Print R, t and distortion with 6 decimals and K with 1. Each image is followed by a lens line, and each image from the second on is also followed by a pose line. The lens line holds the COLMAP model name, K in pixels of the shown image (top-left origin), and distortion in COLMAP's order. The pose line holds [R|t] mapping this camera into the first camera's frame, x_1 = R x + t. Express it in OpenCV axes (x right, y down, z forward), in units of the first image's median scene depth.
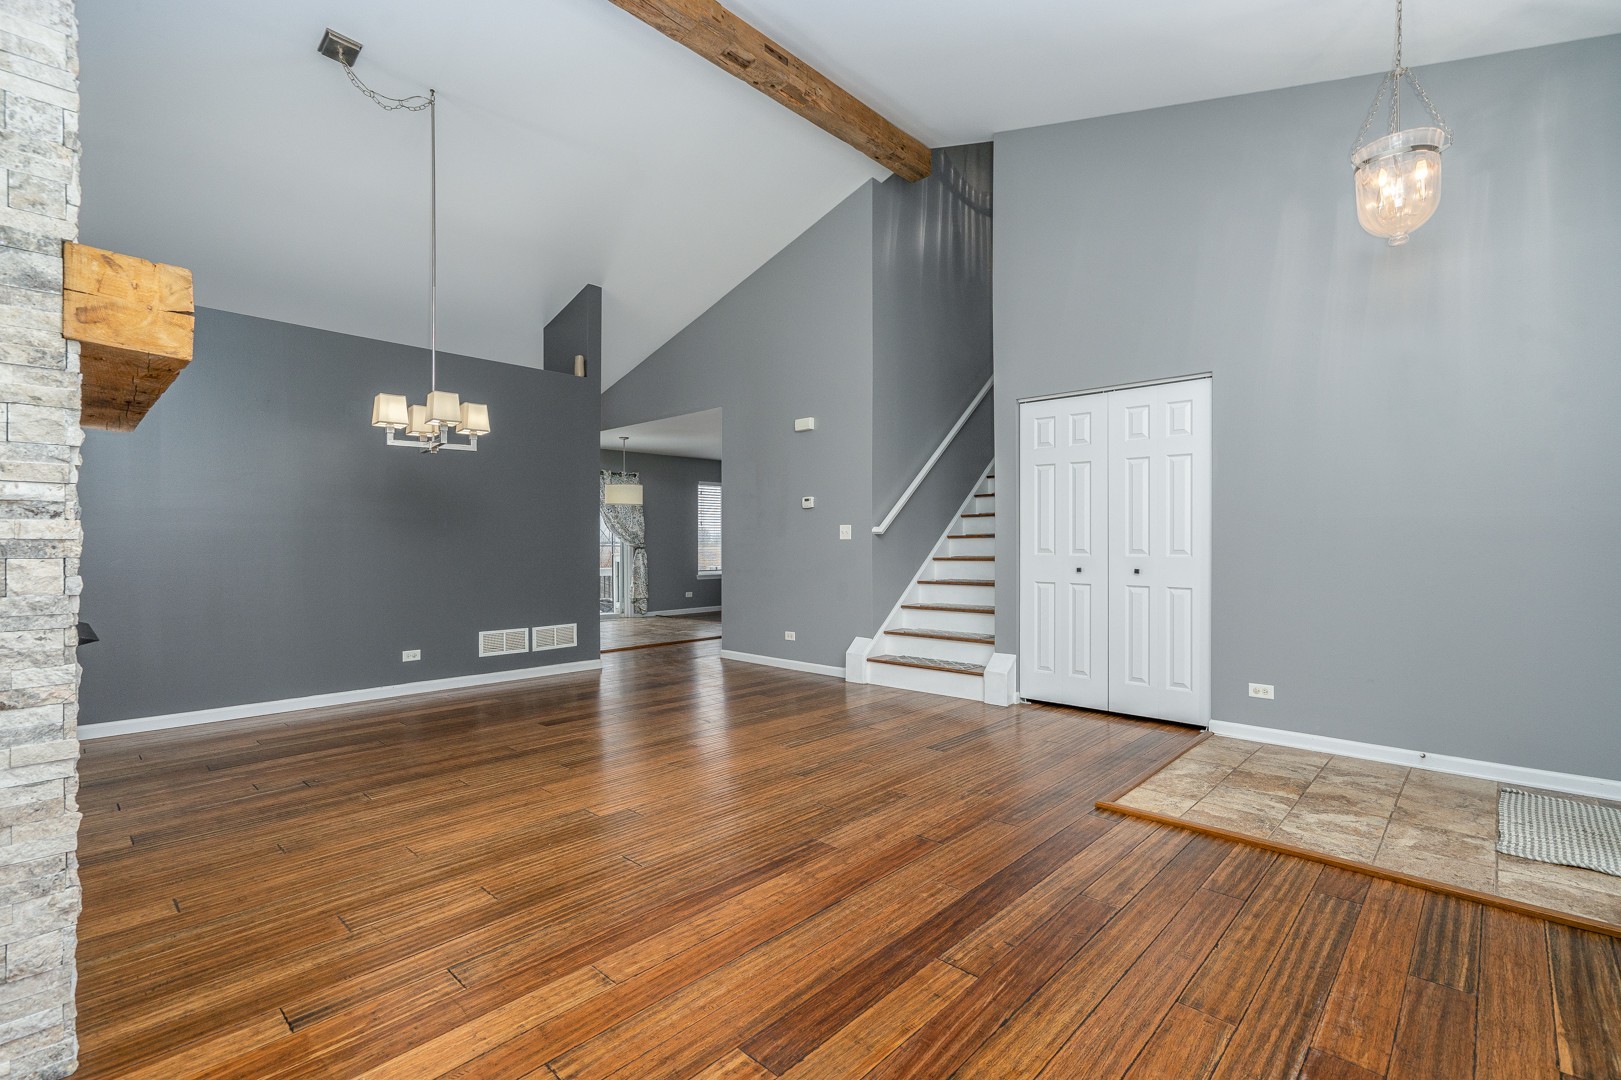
lens RADIAL K [[740.6, 0, 807.7], [0, 740.6, 542.4], [0, 0, 1]] dist [-0.002816, 0.007107]
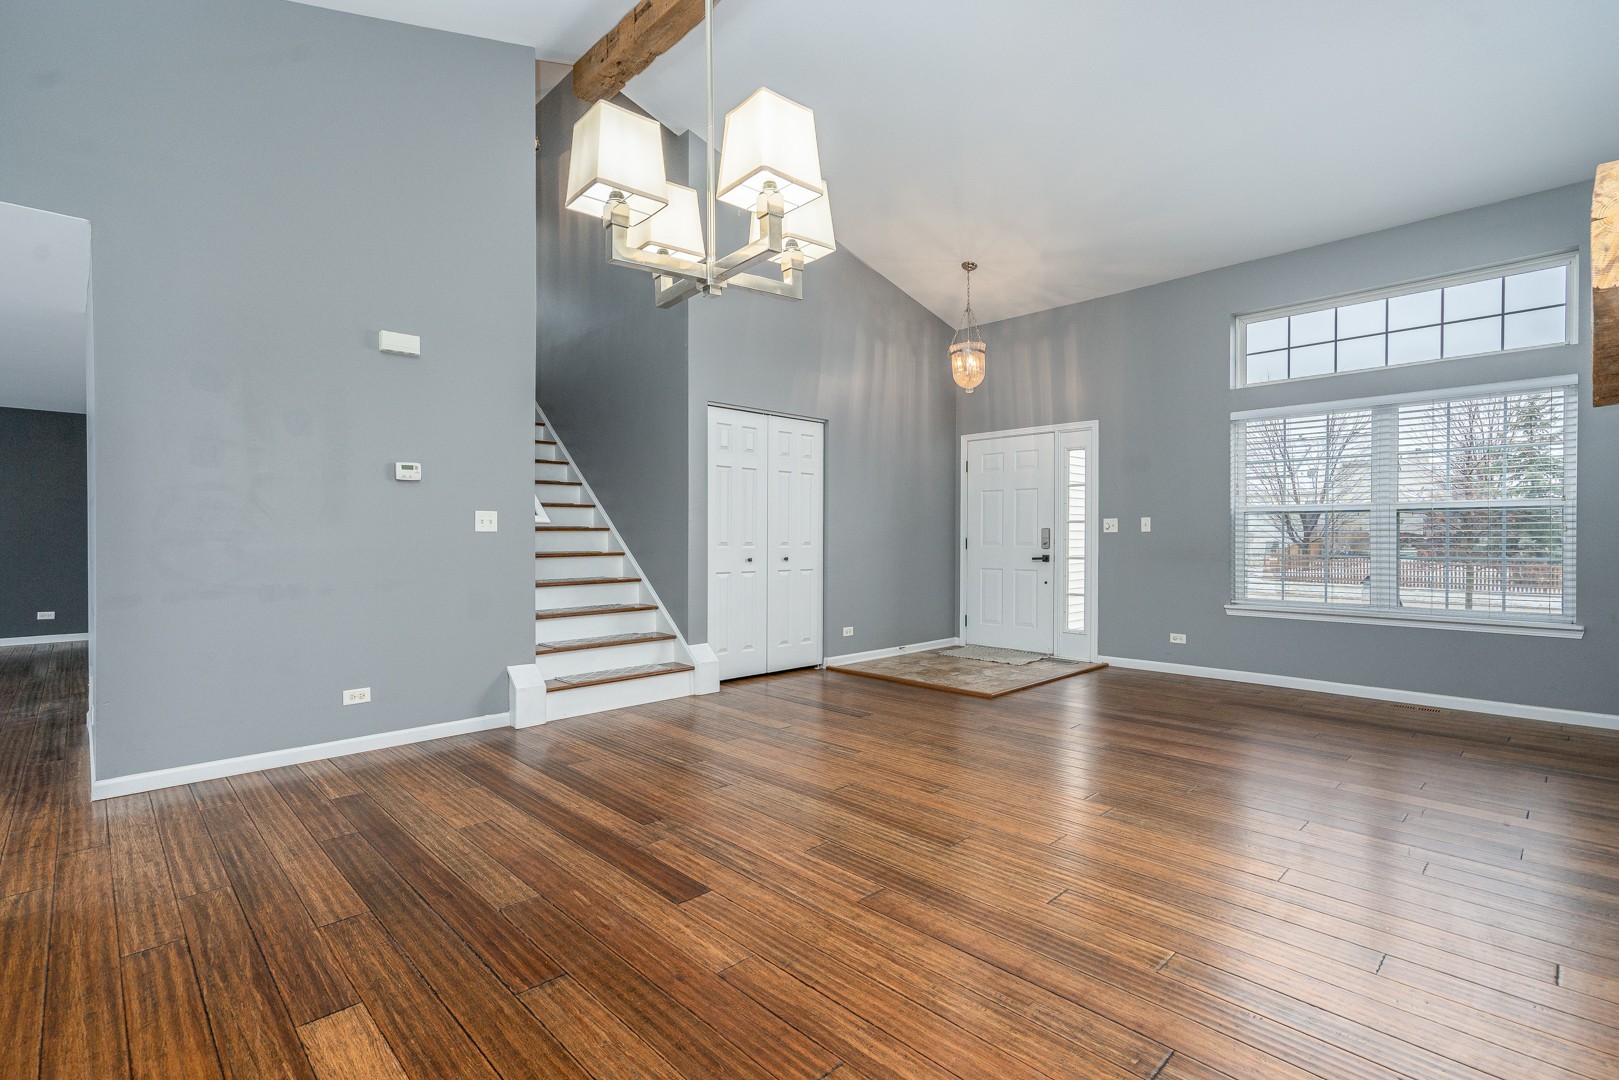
lens RADIAL K [[739.7, 0, 810.4], [0, 739.7, 540.7], [0, 0, 1]] dist [-0.002816, 0.007107]
pose [[0.031185, -0.002417, 0.999511, -1.595921], [-0.003053, 0.999992, 0.002514, 0.004532], [-0.999509, -0.003130, 0.031177, 1.691557]]
